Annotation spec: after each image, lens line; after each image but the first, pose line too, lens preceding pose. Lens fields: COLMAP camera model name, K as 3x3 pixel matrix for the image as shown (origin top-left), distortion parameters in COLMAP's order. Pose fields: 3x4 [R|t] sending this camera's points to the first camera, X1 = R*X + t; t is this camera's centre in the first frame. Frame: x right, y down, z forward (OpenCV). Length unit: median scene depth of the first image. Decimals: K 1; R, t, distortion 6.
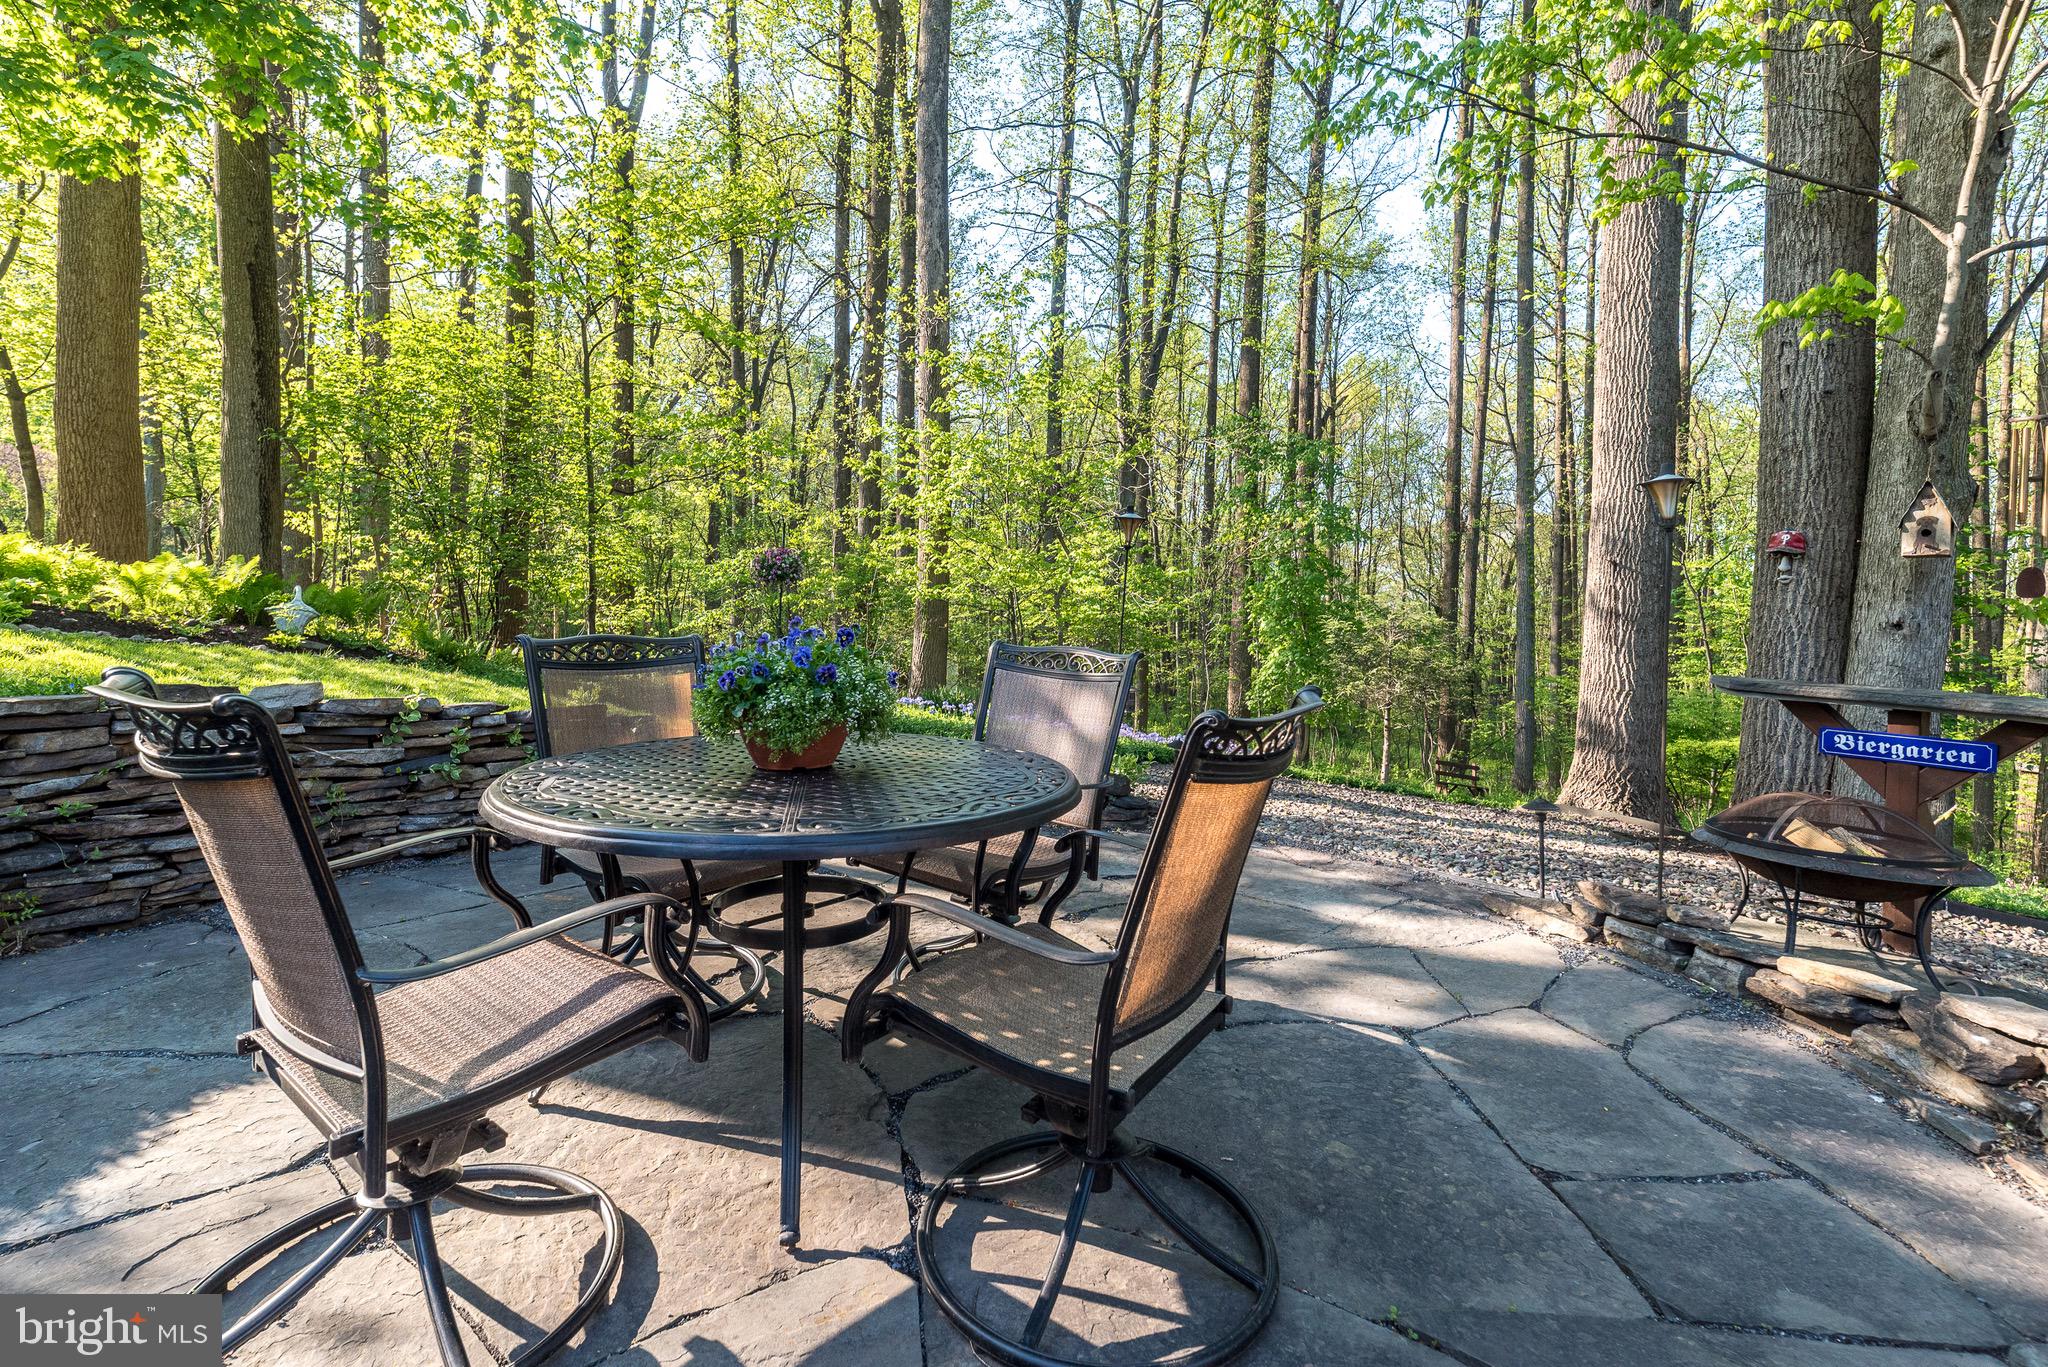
lens RADIAL K [[916.6, 0, 1039.3], [0, 916.6, 615.9], [0, 0, 1]] dist [0.022210, 0.000136]
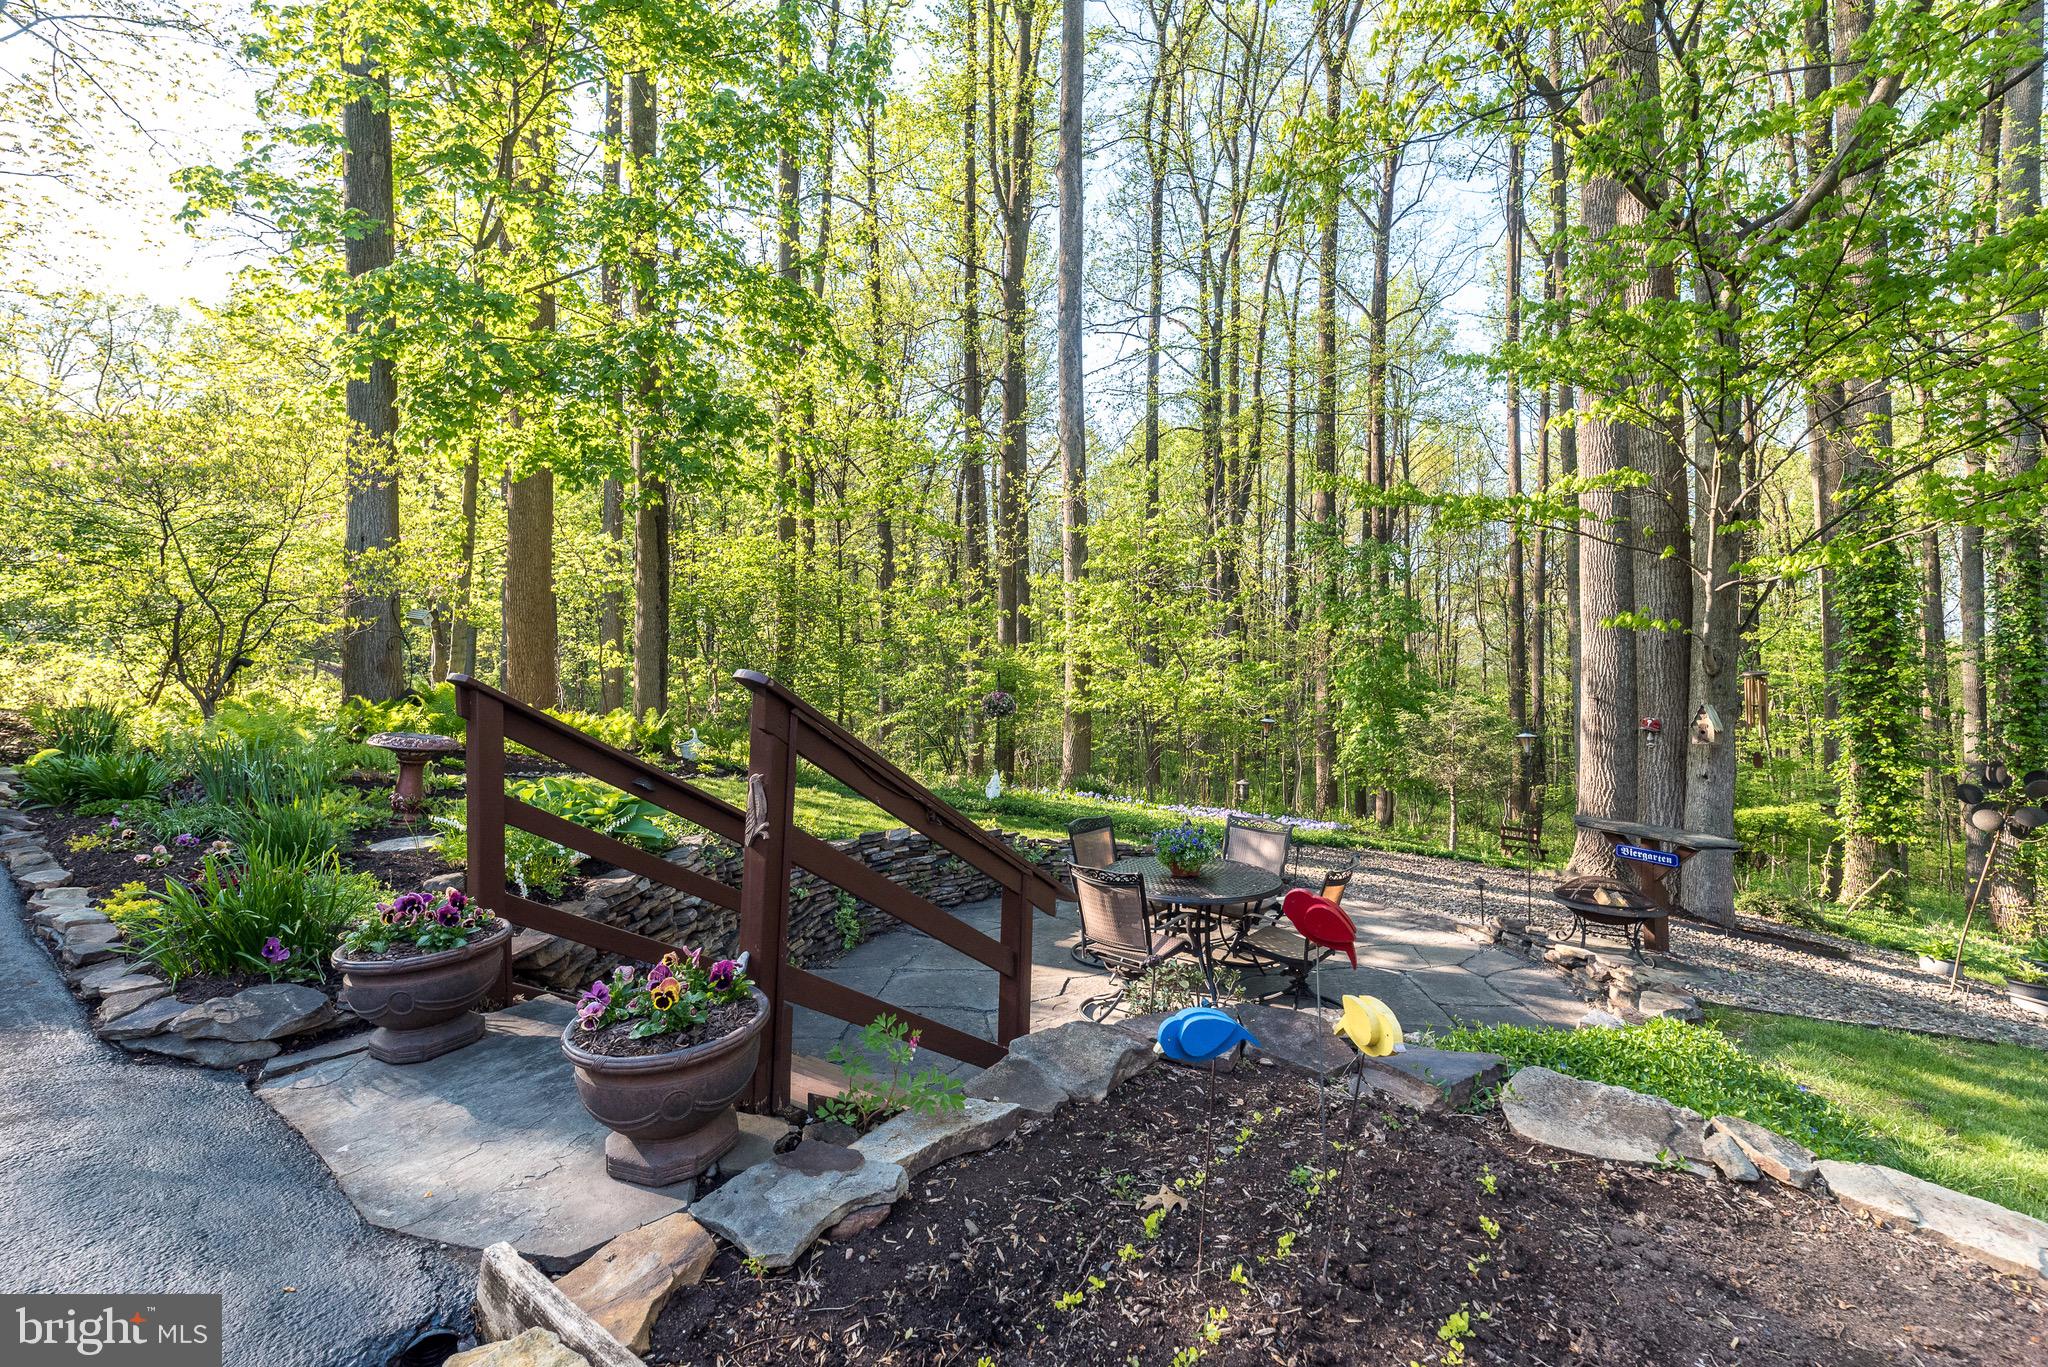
lens RADIAL K [[909.3, 0, 1019.2], [0, 909.3, 645.6], [0, 0, 1]] dist [0.017776, -0.000177]
pose [[0.994053, -0.029909, -0.104709, -0.060854], [0.027406, 0.999305, -0.025266, -0.069077], [0.105392, 0.022246, 0.994182, -0.268524]]
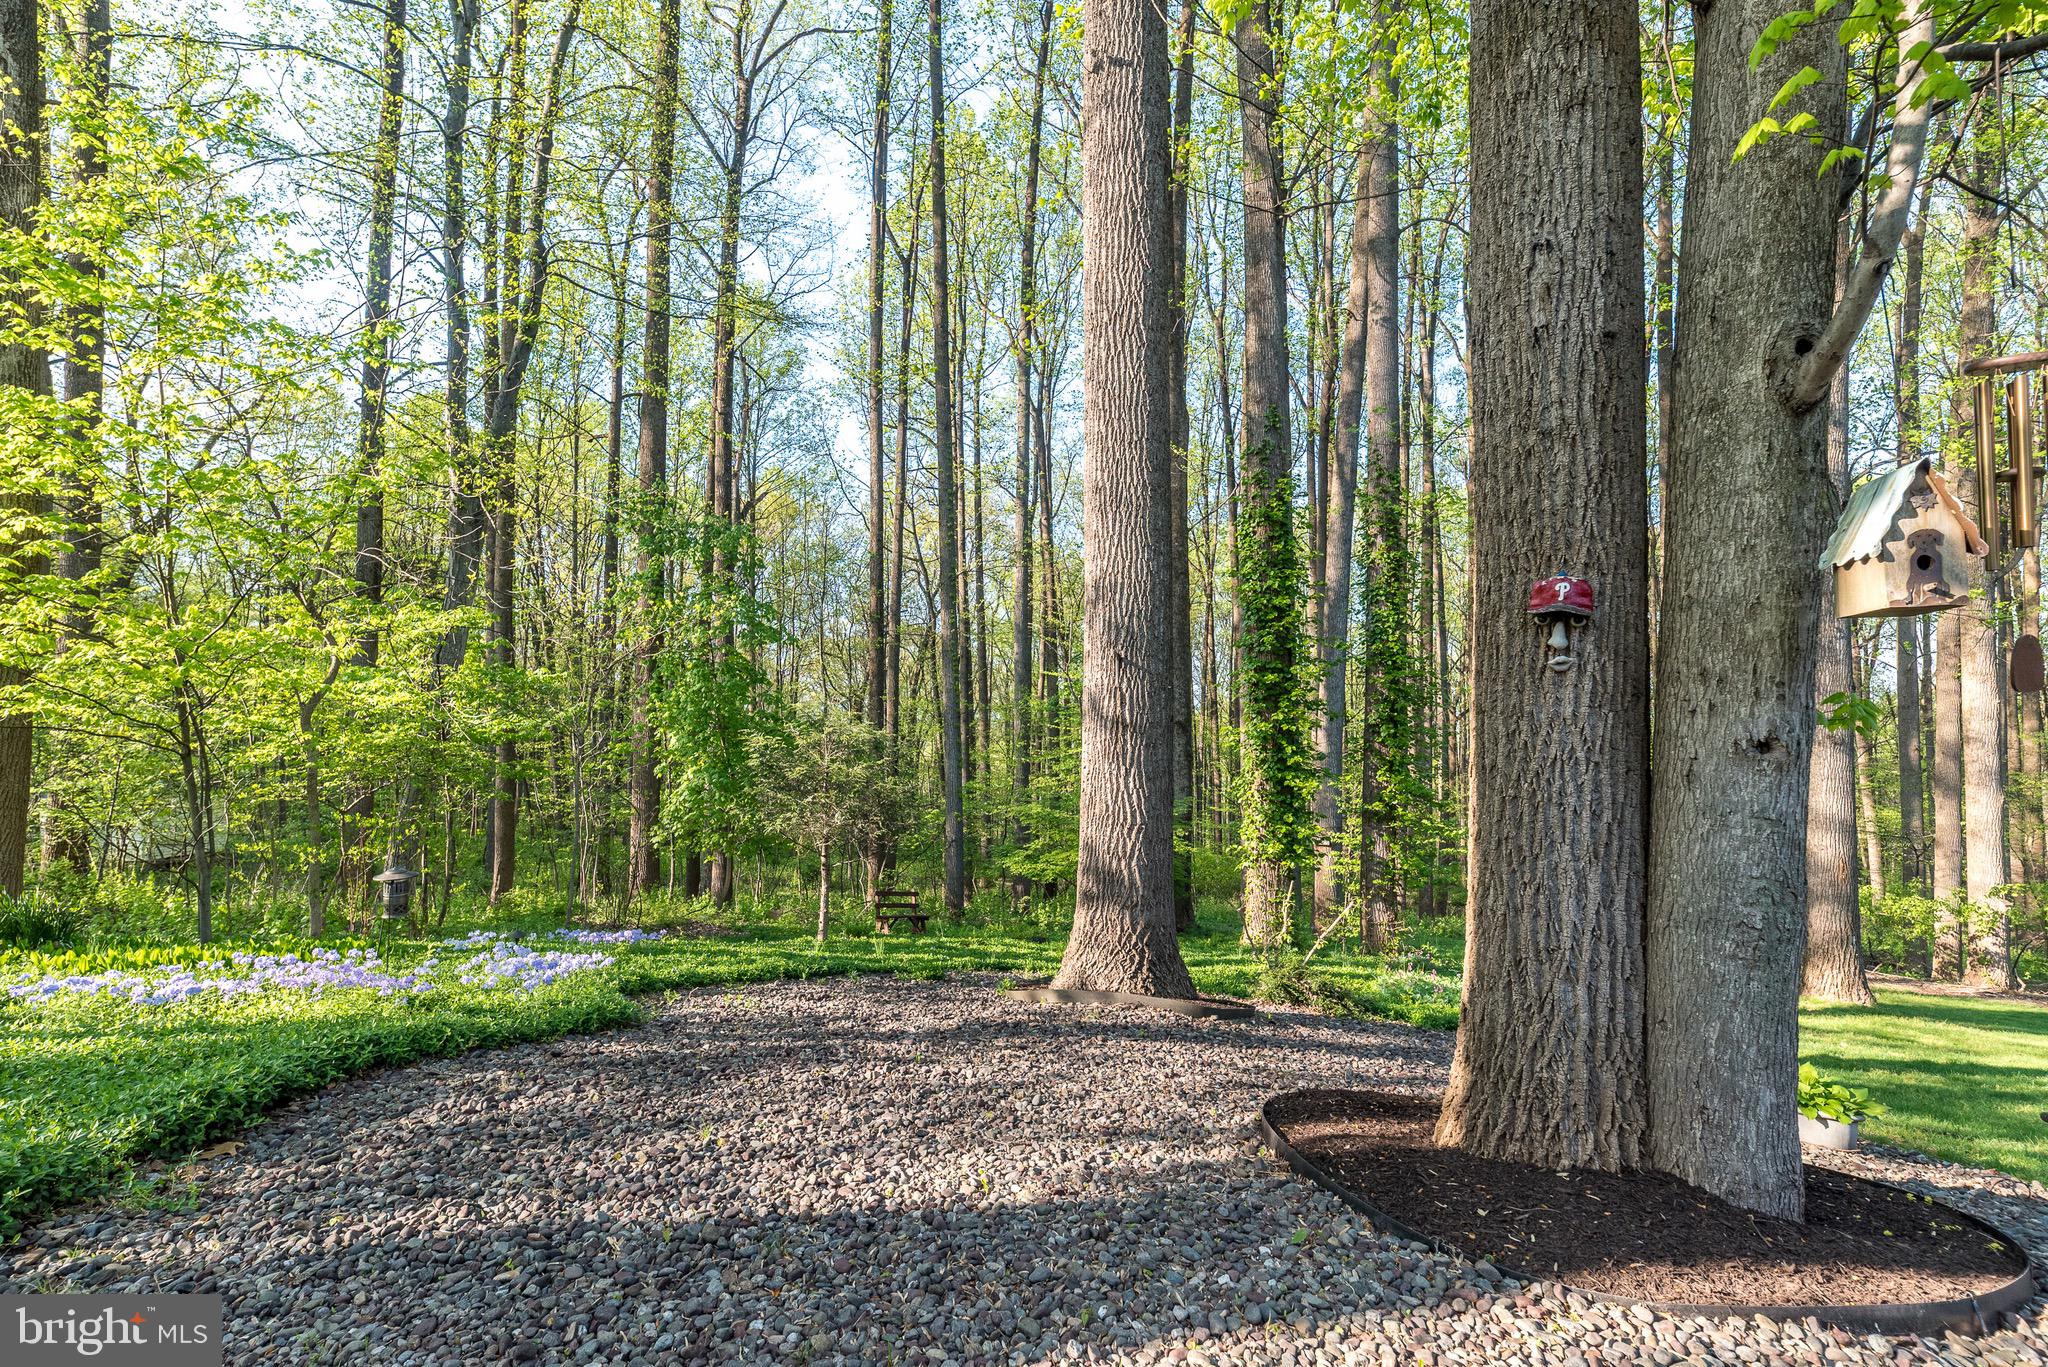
lens RADIAL K [[893.6, 0, 1021.4], [0, 893.6, 705.6], [0, 0, 1]] dist [-0.000107, 0.000035]
pose [[0.826599, -0.008894, 0.562720, 0.075435], [0.021511, 0.999644, -0.015799, -0.004075], [-0.562380, 0.025164, 0.826496, 0.236051]]
